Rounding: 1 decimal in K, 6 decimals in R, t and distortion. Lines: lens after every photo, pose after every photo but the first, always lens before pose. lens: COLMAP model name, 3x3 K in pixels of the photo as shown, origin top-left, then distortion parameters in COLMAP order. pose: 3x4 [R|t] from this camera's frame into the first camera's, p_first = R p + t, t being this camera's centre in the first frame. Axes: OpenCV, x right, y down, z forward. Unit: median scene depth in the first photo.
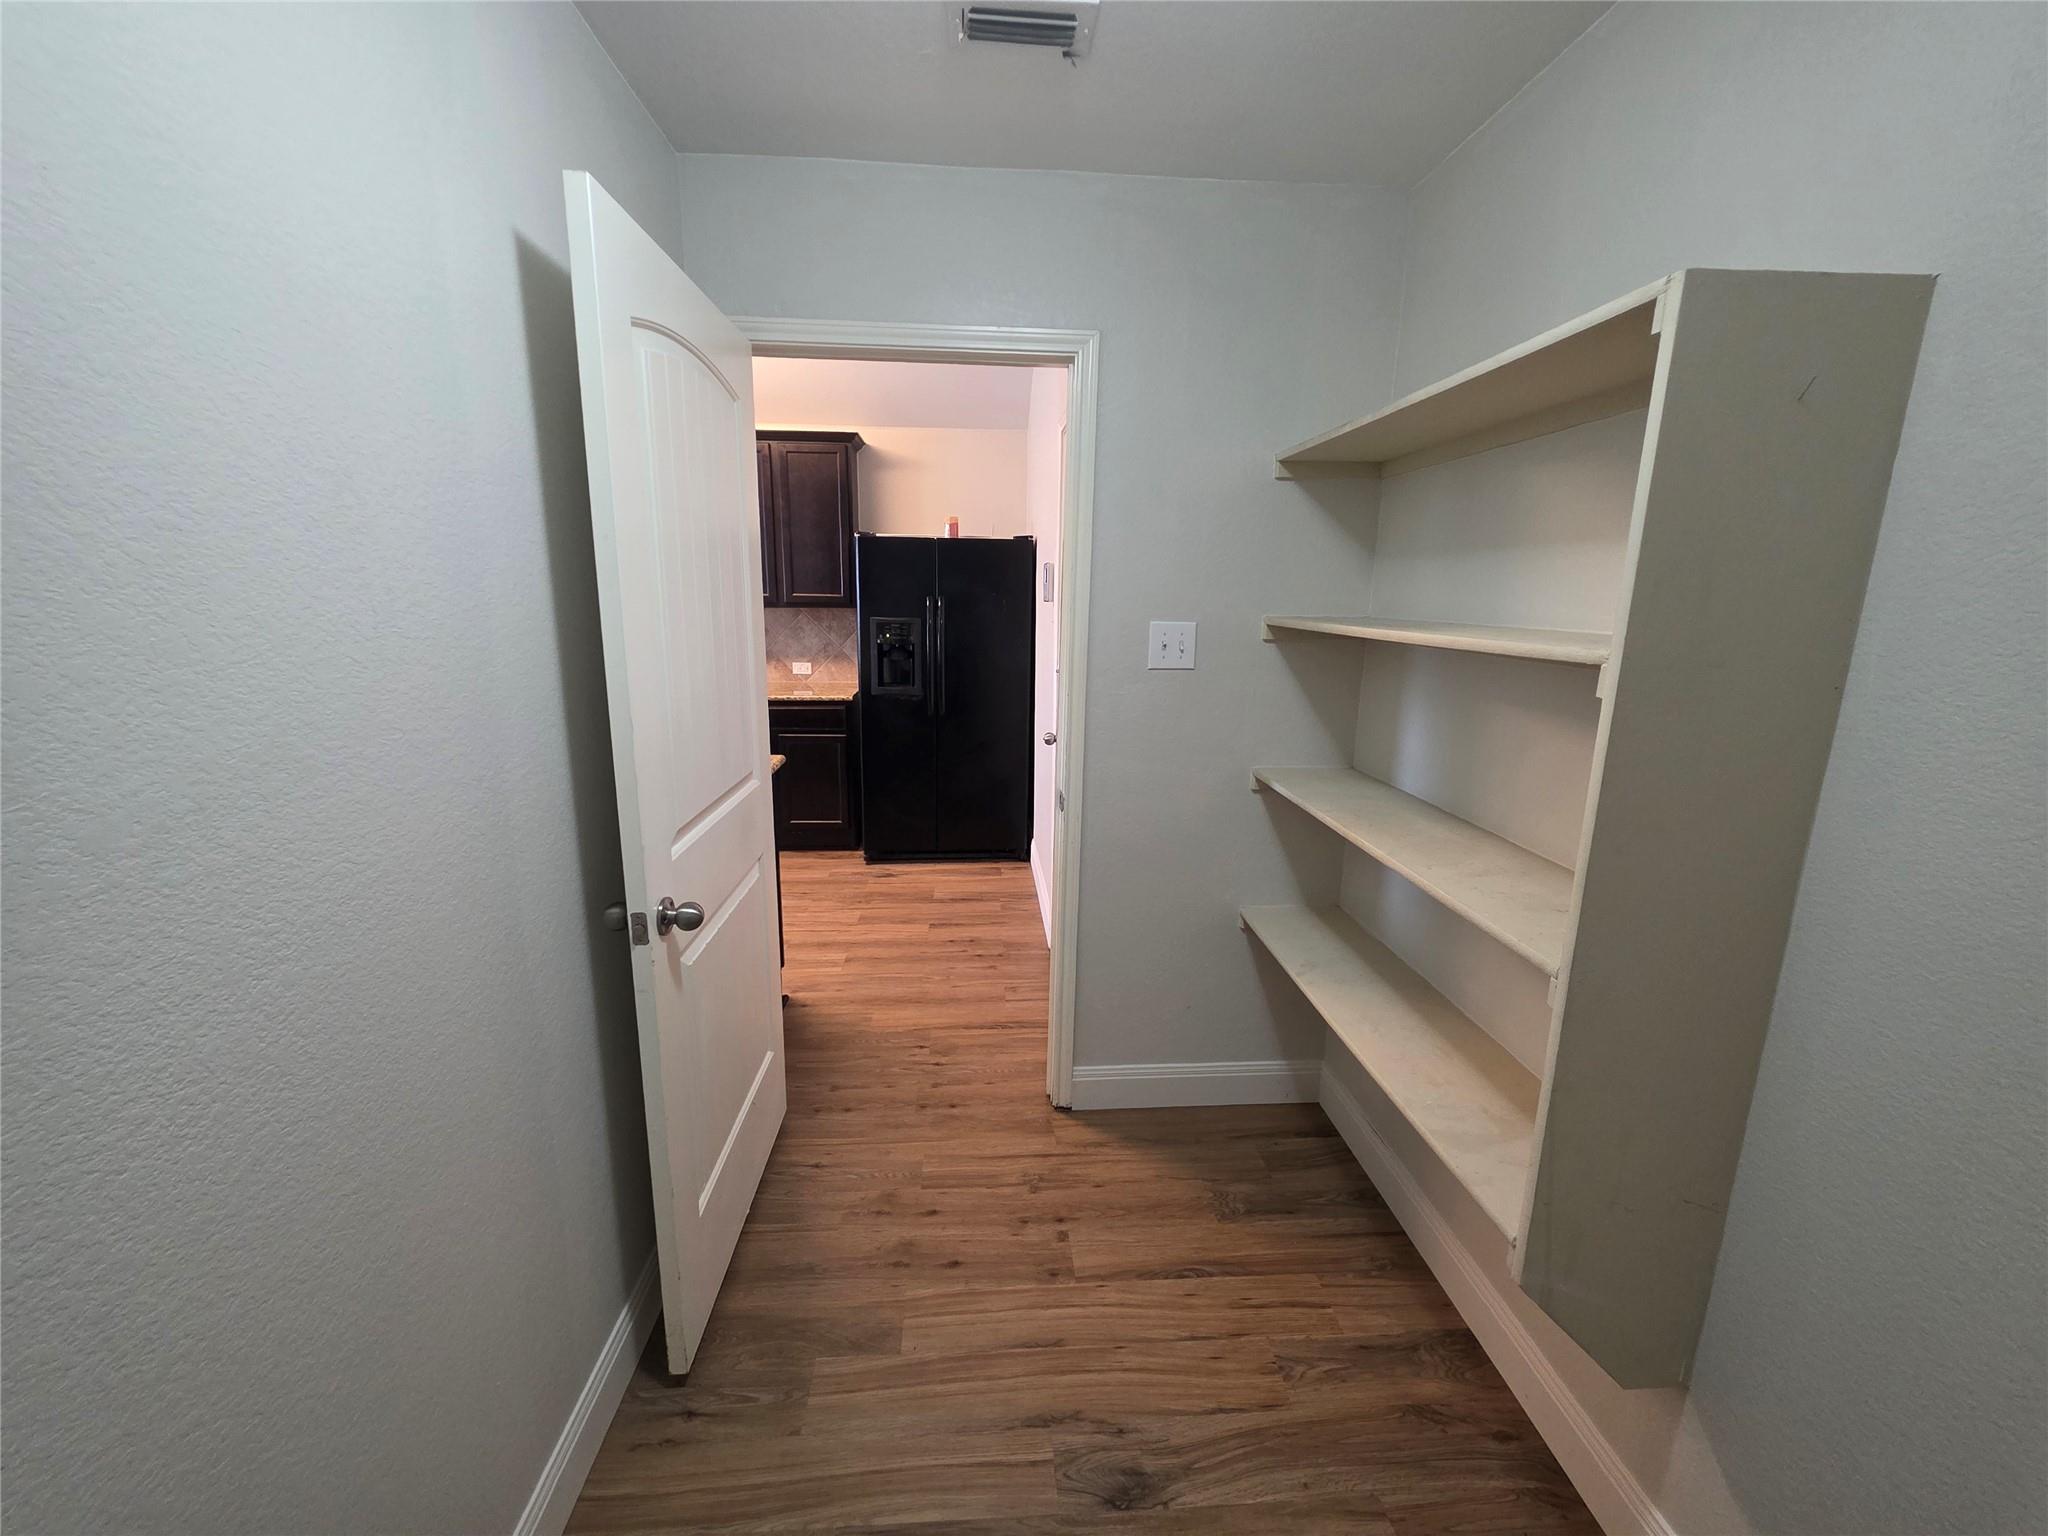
lens RADIAL K [[821.5, 0, 1022.6], [0, 821.5, 763.4], [0, 0, 1]] dist [0.001769, -0.000101]
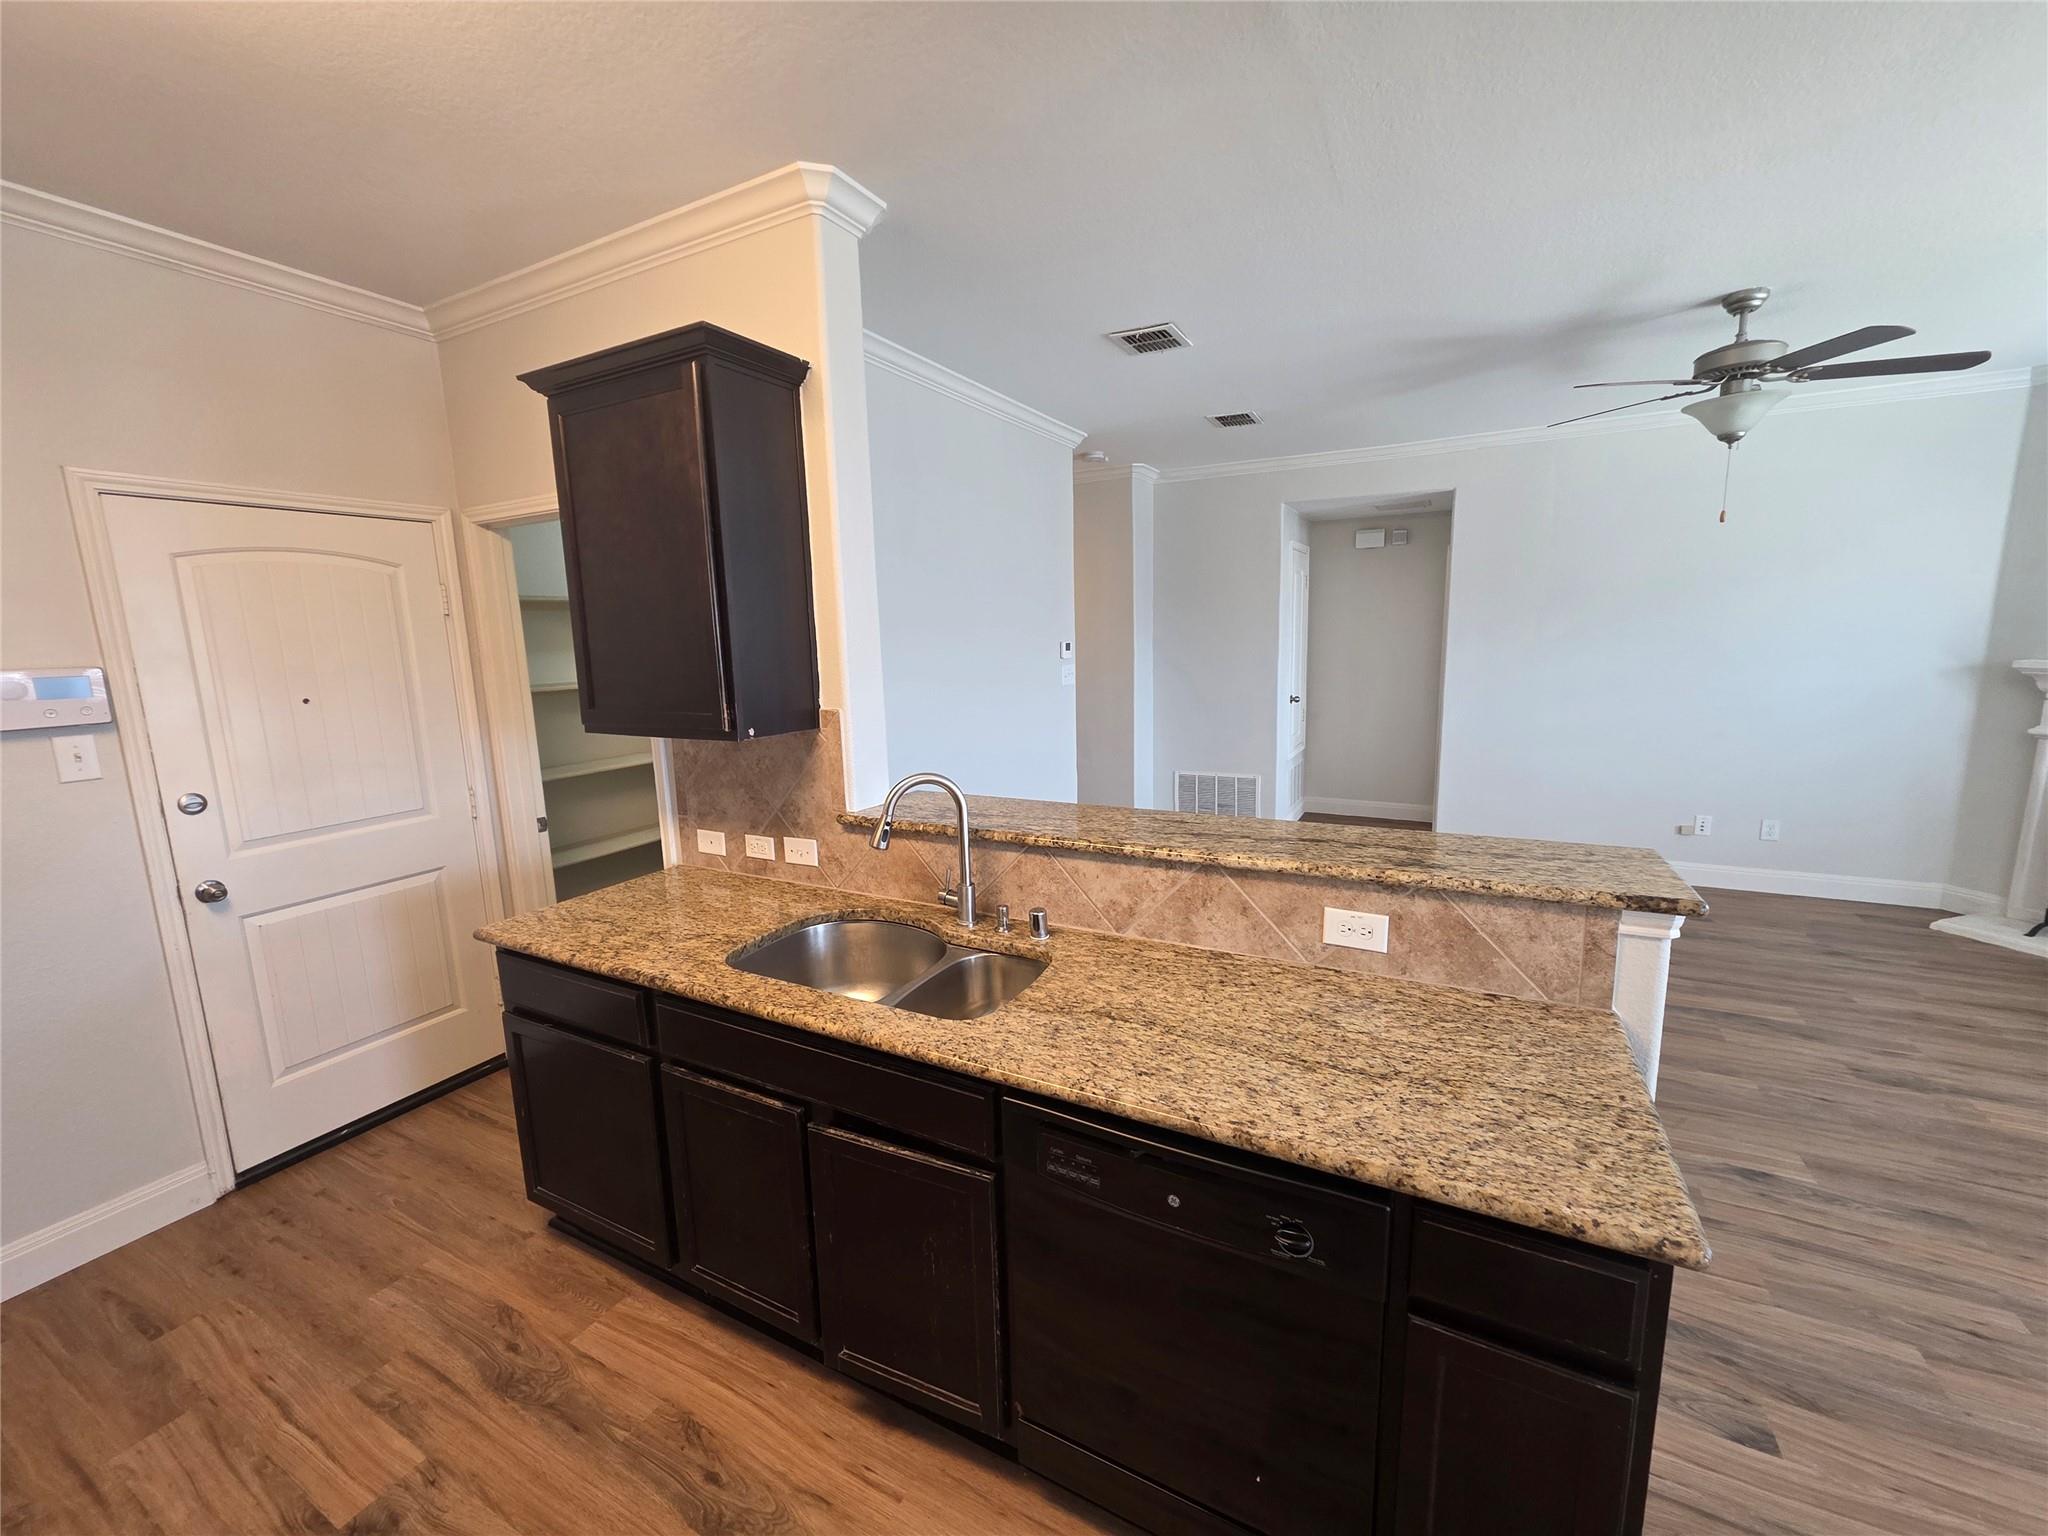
lens RADIAL K [[821.5, 0, 1022.7], [0, 821.5, 764.4], [0, 0, 1]] dist [0.001769, -0.000101]
pose [[-0.852445, -0.076933, 0.517126, -0.725481], [0.125346, 0.930192, 0.345008, -0.225905], [-0.507569, 0.358920, -0.783295, 0.868021]]
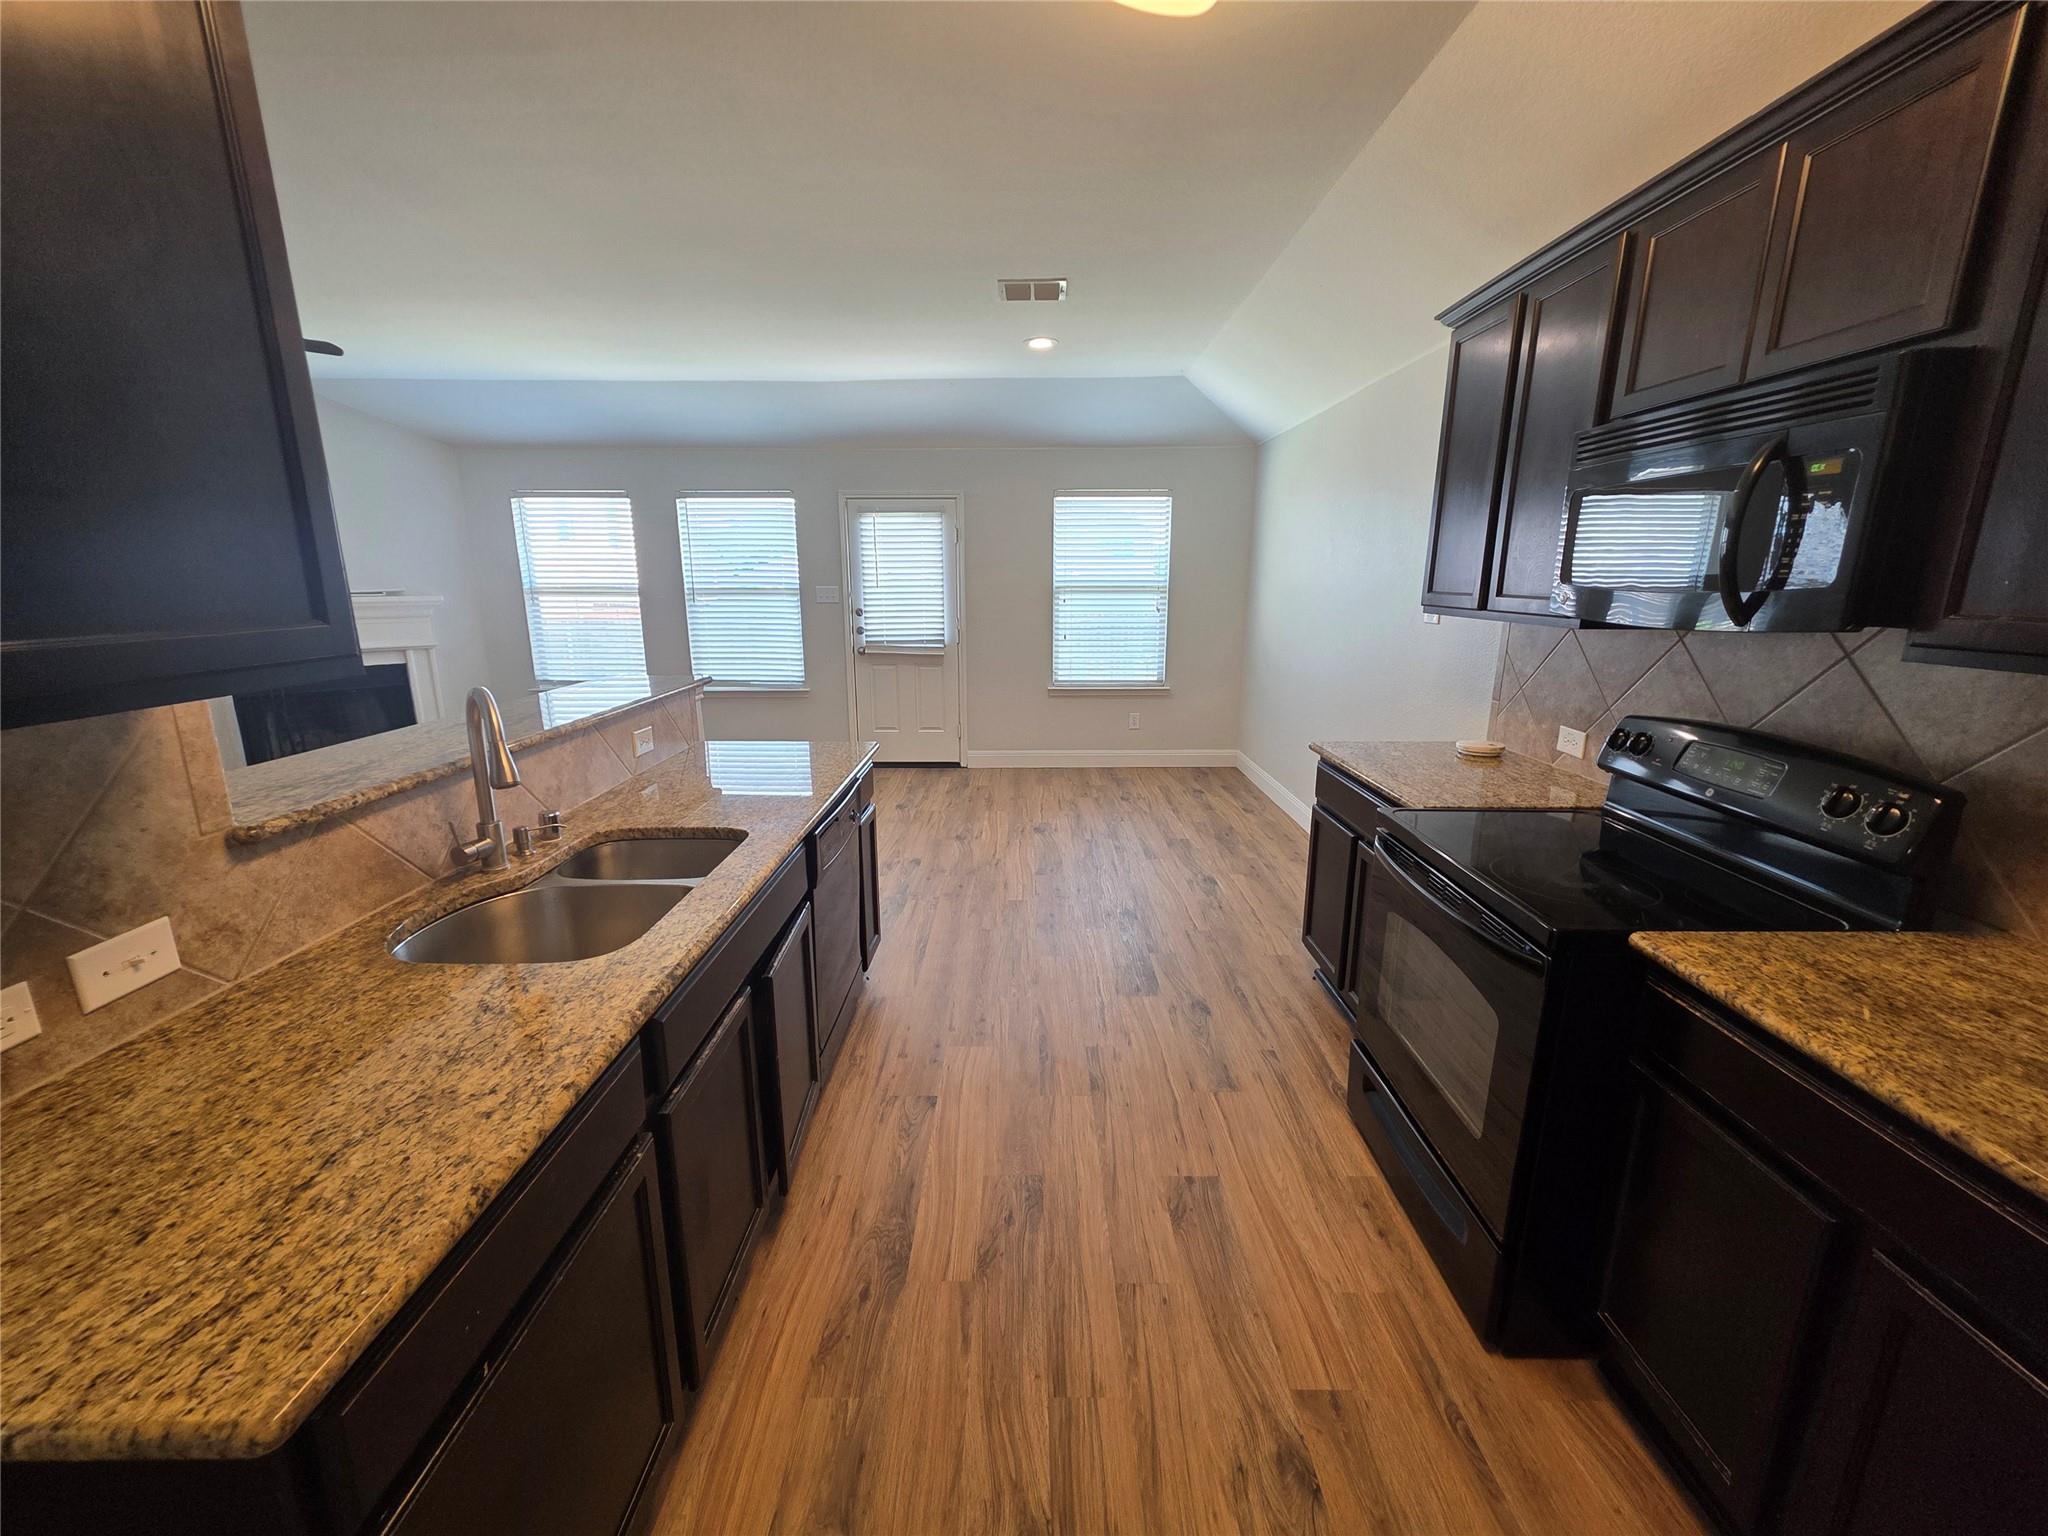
lens RADIAL K [[821.5, 0, 1024.2], [0, 821.5, 758.2], [0, 0, 1]] dist [0.001769, -0.000101]
pose [[-0.062732, 0.202563, -0.977258, -0.094684], [-0.214179, 0.953641, 0.211416, -0.169593], [0.974778, 0.222571, -0.016439, 0.787405]]
